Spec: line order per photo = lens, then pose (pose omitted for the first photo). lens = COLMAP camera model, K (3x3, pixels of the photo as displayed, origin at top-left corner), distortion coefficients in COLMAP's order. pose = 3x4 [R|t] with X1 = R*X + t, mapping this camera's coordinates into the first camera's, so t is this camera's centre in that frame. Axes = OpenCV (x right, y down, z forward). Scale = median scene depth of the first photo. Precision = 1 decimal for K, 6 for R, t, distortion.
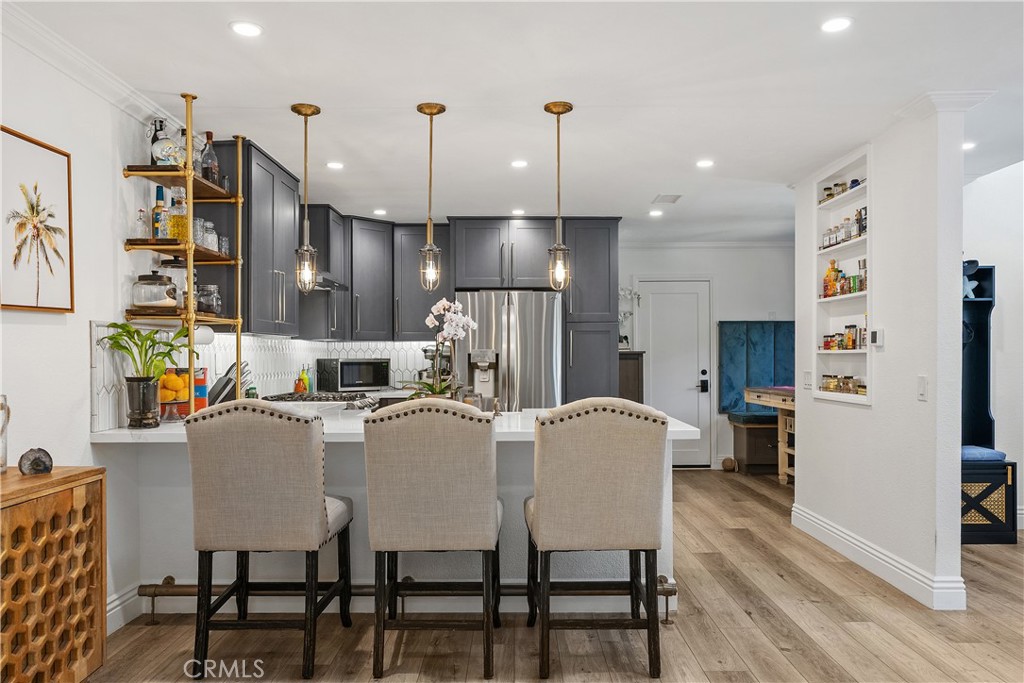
lens RADIAL K [[708.9, 0, 511.9], [0, 708.9, 346.6], [0, 0, 1]] dist [-0.000272, 0.001186]
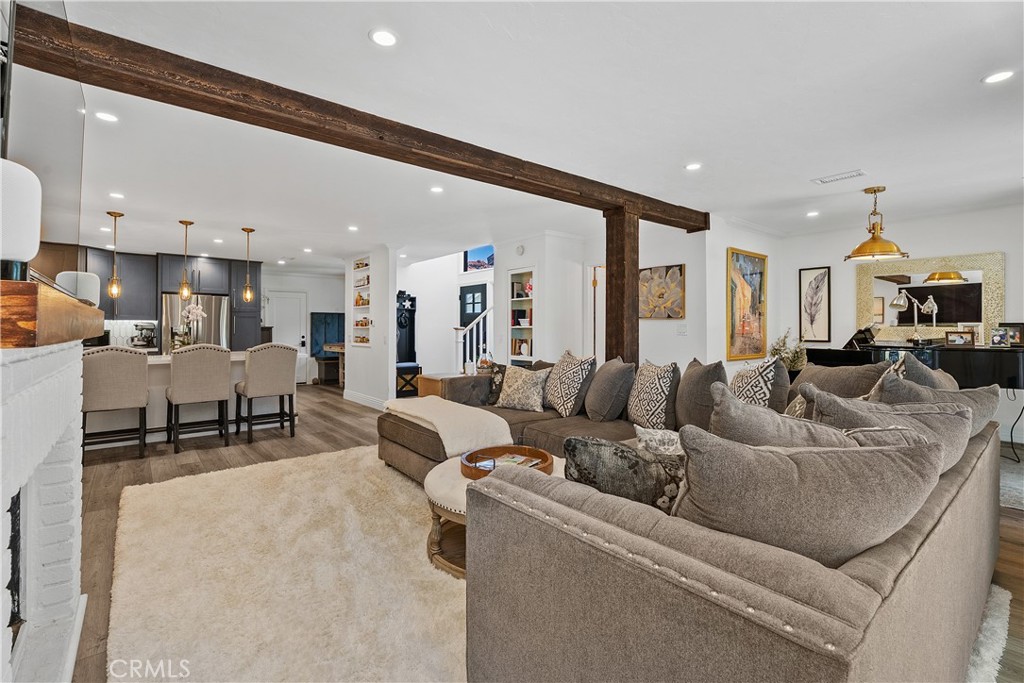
lens RADIAL K [[462.0, 0, 510.2], [0, 462.0, 331.6], [0, 0, 1]] dist [0.005467, 0.000246]
pose [[0.764532, -0.000427, 0.644586, -0.169401], [-0.010442, 0.999860, 0.013047, -0.004026], [-0.644501, -0.016706, 0.764421, -0.516569]]
